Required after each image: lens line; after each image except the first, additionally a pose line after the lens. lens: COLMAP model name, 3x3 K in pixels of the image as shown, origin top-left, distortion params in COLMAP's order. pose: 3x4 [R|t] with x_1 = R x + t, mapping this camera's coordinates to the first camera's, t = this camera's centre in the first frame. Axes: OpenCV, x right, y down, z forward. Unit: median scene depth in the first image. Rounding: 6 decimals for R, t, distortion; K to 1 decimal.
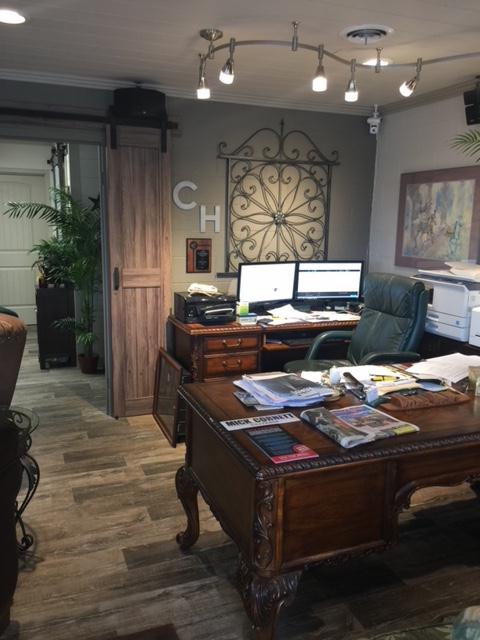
lens RADIAL K [[553.5, 0, 235.0], [0, 553.5, 314.2], [0, 0, 1]] dist [0.082701, -0.090421]
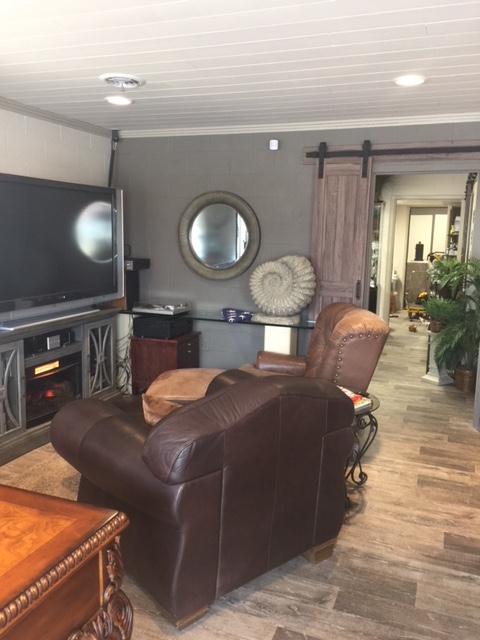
lens RADIAL K [[553.5, 0, 248.0], [0, 553.5, 309.2], [0, 0, 1]] dist [0.082701, -0.090421]
pose [[0.751262, 0.104411, -0.651693, 0.165012], [-0.137343, 0.990523, 0.000369, 0.027087], [0.645555, 0.089228, 0.758483, -0.126501]]
